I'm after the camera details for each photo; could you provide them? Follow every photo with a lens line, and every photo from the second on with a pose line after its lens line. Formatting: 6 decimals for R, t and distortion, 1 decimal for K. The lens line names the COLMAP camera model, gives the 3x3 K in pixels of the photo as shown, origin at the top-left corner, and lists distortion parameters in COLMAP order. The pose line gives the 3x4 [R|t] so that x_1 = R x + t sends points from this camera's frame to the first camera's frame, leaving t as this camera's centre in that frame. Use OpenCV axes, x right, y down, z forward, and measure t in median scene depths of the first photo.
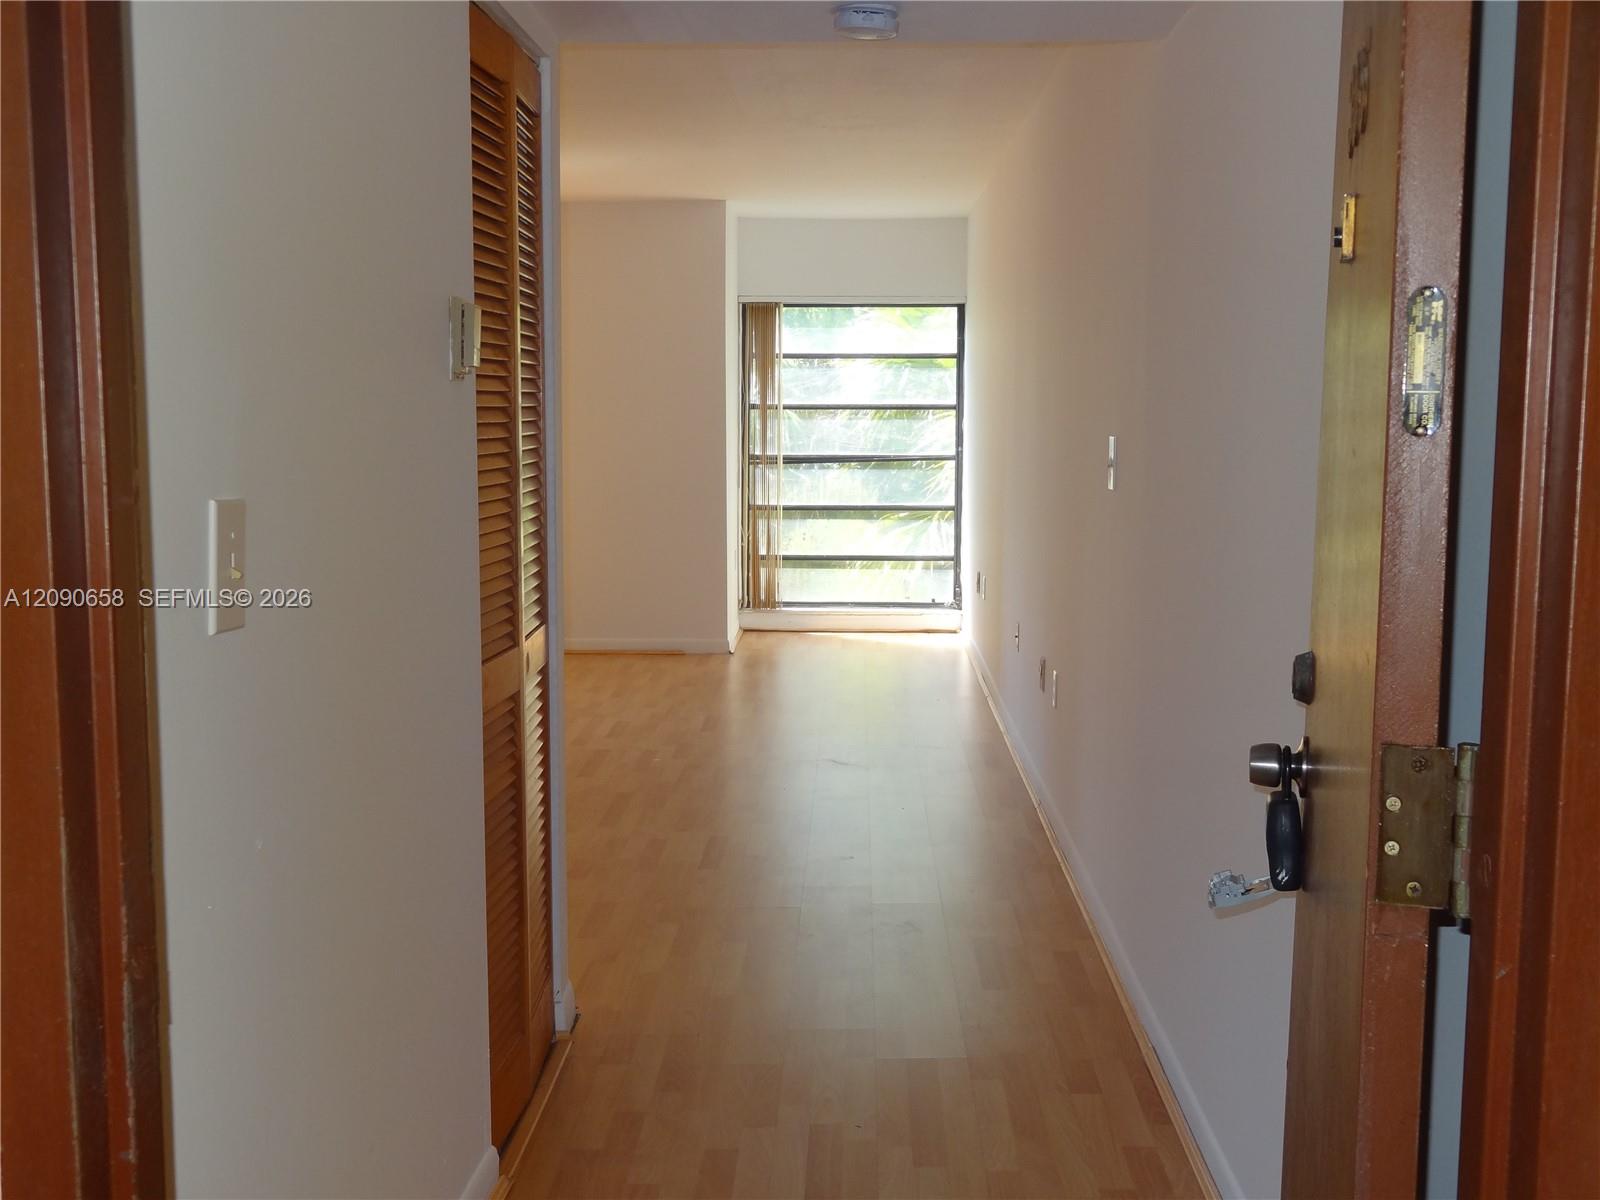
lens RADIAL K [[1839.6, 0, 796.6], [0, 1839.6, 598.6], [0, 0, 1]] dist [-0.005116, 0.000000]
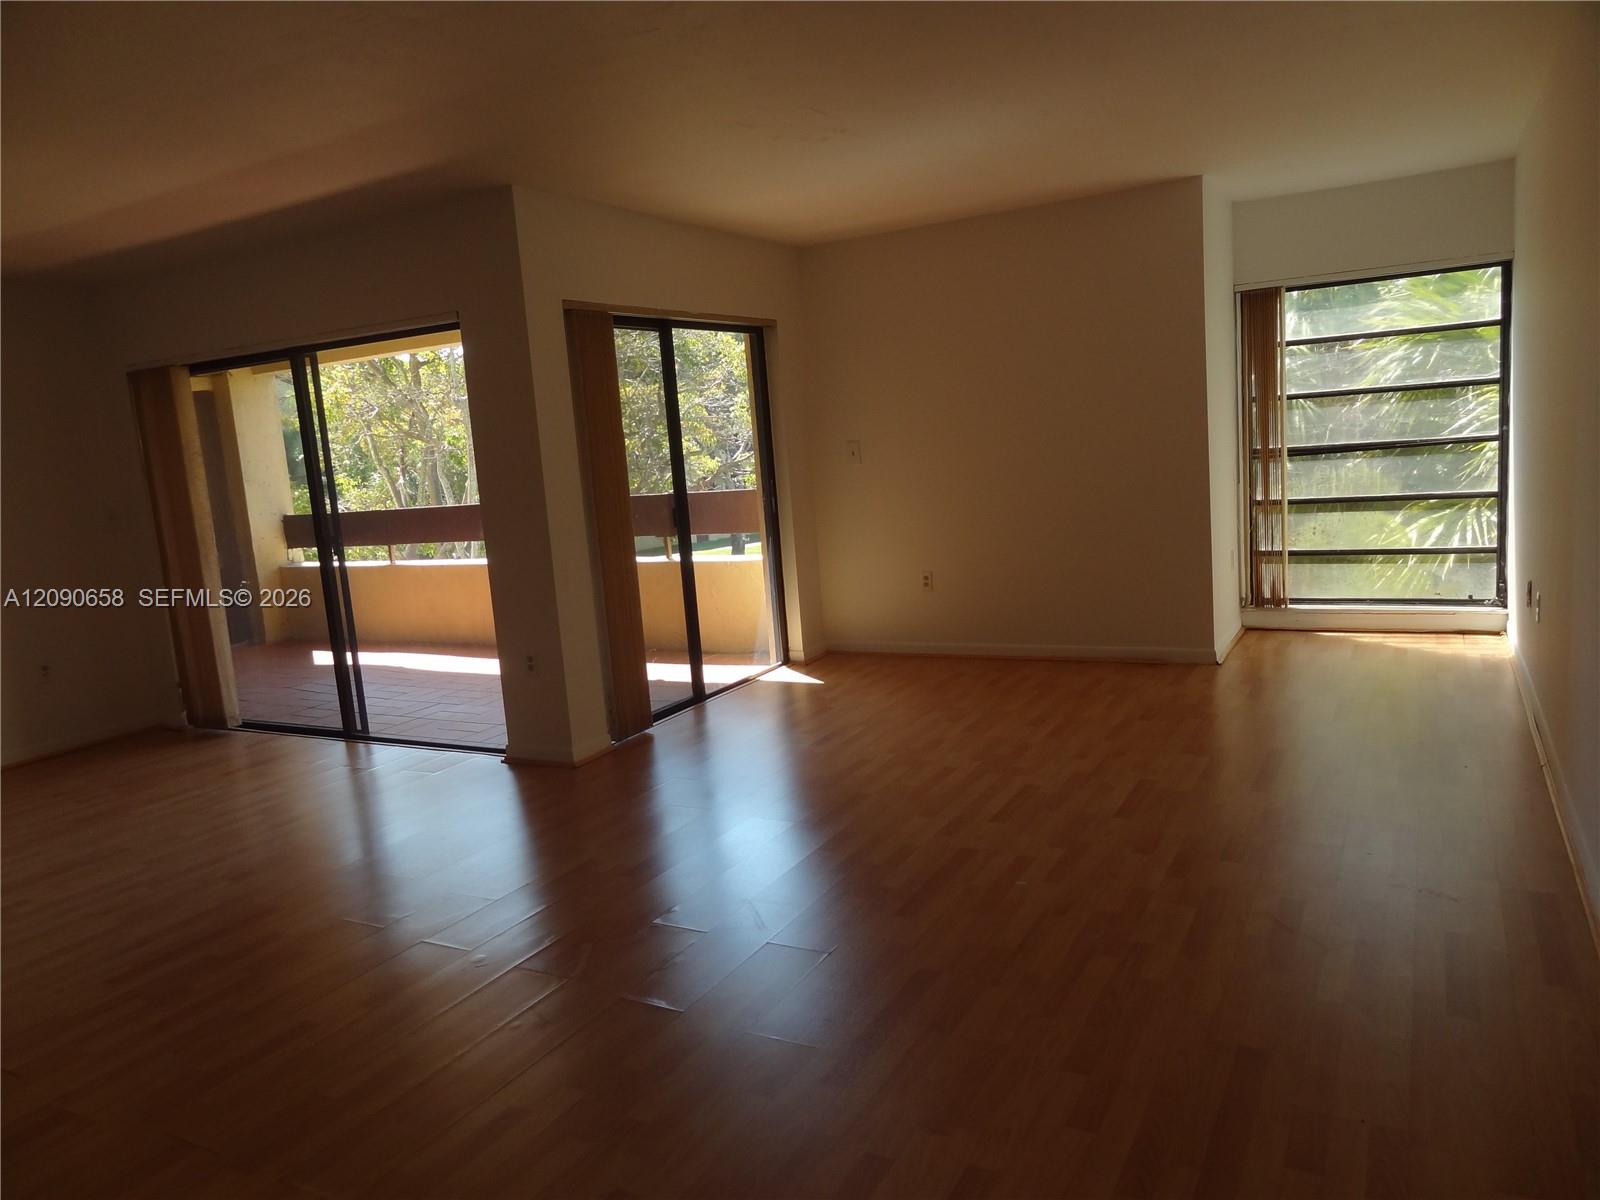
lens RADIAL K [[1117.4, 0, 798.2], [0, 1117.4, 603.5], [0, 0, 1]] dist [-0.009380, 0.002264]
pose [[0.886003, -0.001651, -0.463677, 0.035346], [0.028405, 0.998309, 0.050721, -0.033375], [0.462809, -0.058109, 0.884552, 0.359281]]
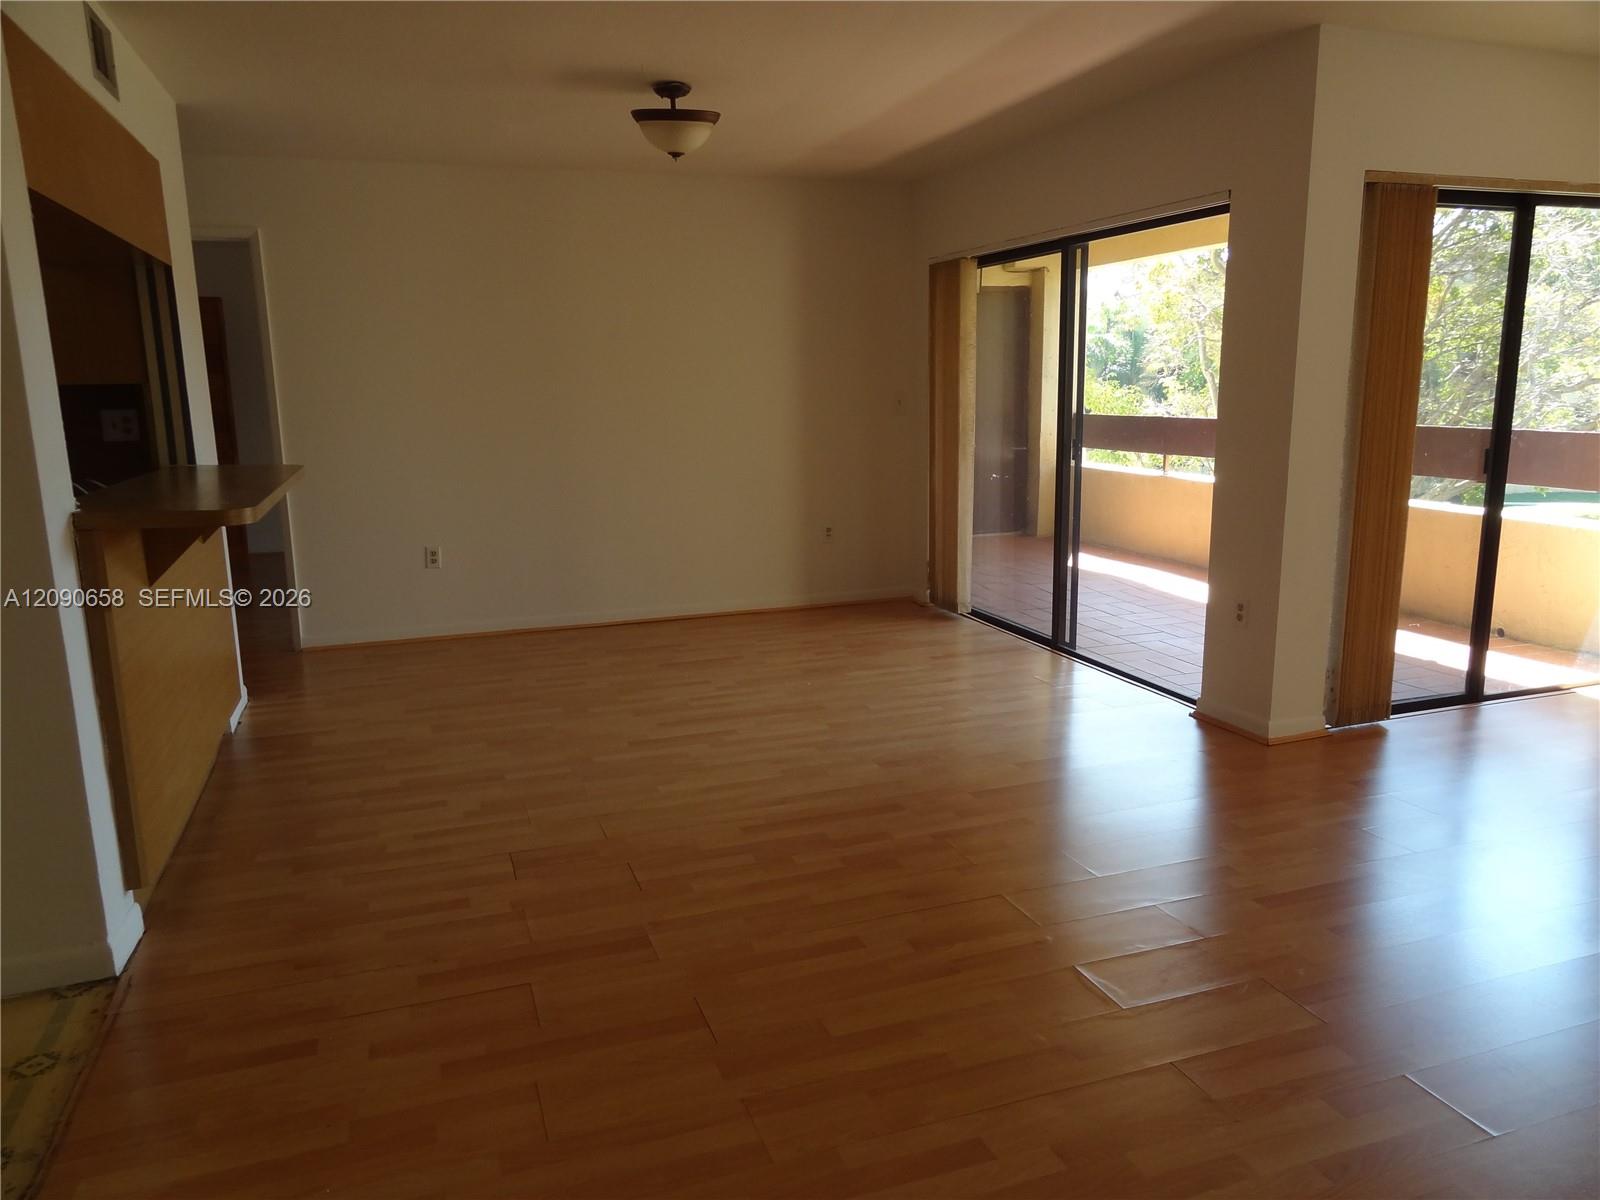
lens RADIAL K [[1117.4, 0, 804.2], [0, 1117.4, 580.6], [0, 0, 1]] dist [-0.009380, 0.002264]
pose [[0.360554, 0.155277, -0.919723, 0.026665], [-0.084977, 0.987414, 0.133392, -0.038063], [0.928859, 0.030061, 0.369211, 0.424921]]
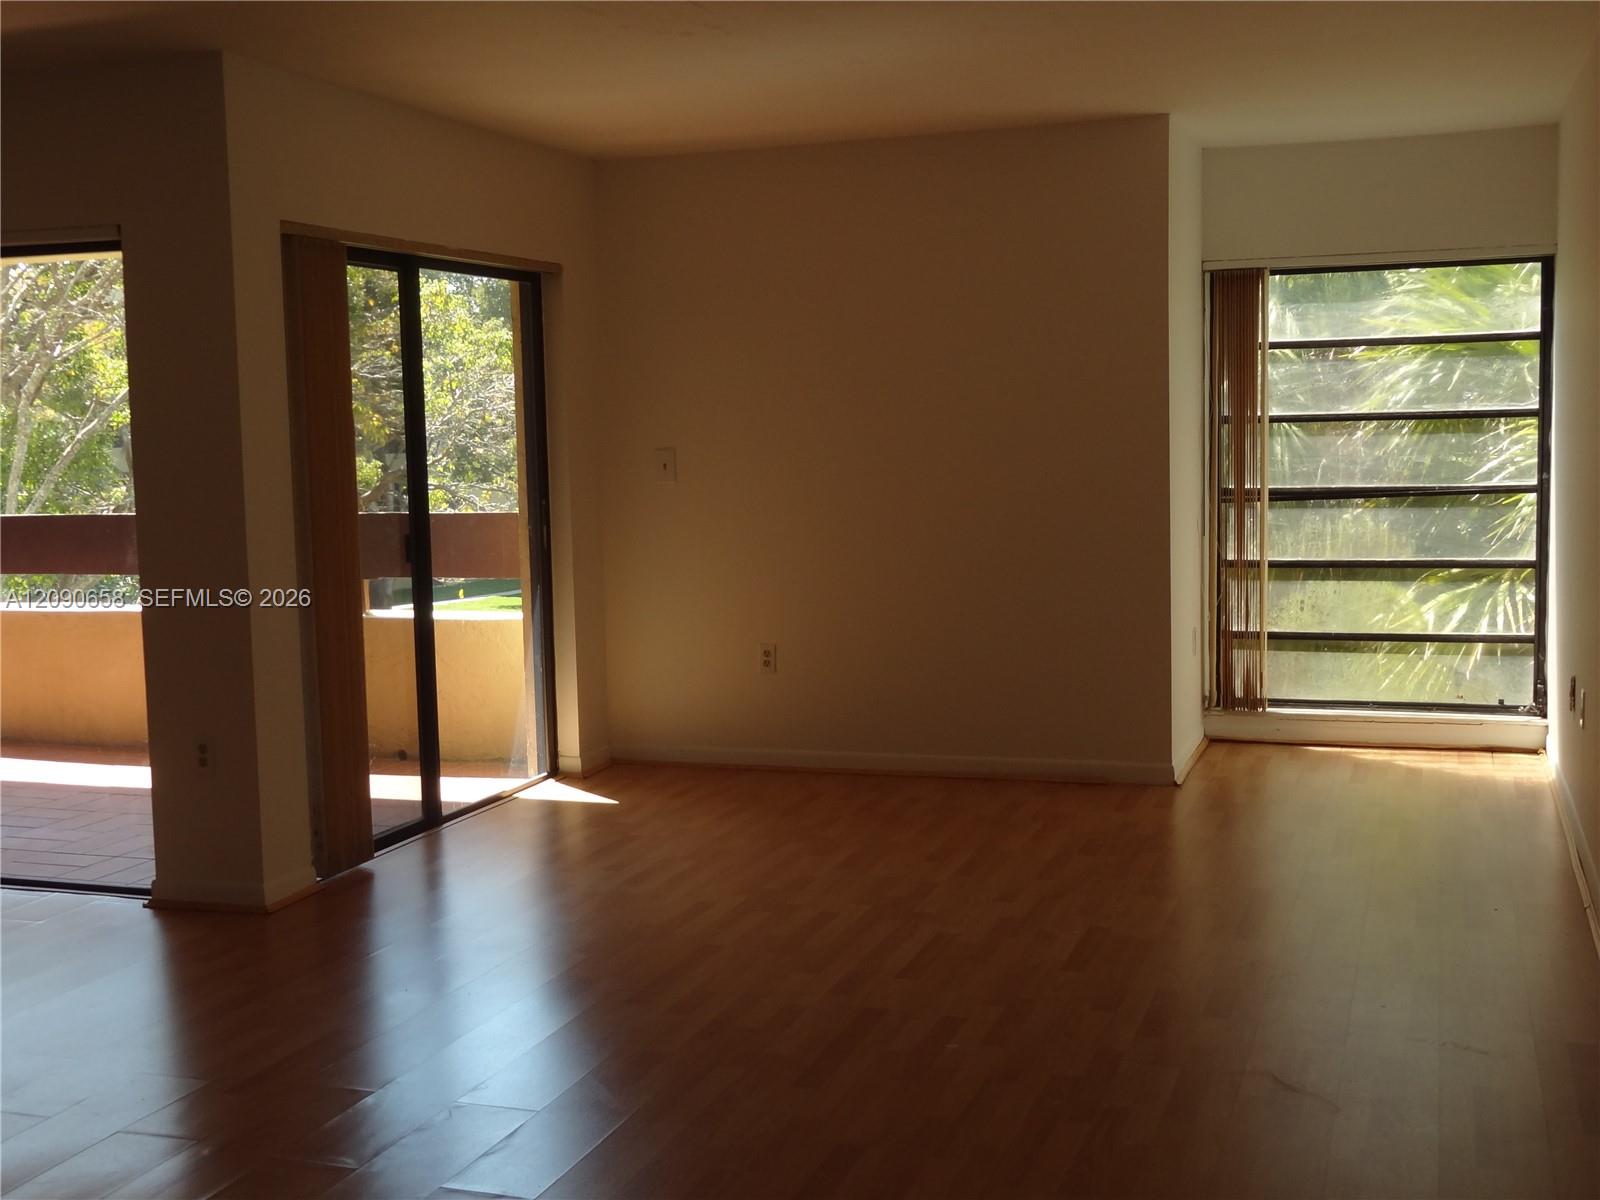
lens RADIAL K [[1839.6, 0, 803.4], [0, 1839.6, 609.3], [0, 0, 1]] dist [-0.005116, 0.000000]
pose [[0.954993, 0.005773, -0.296573, 0.030156], [-0.007677, 0.999957, -0.005256, -0.027540], [0.296530, 0.007296, 0.954996, 0.286212]]
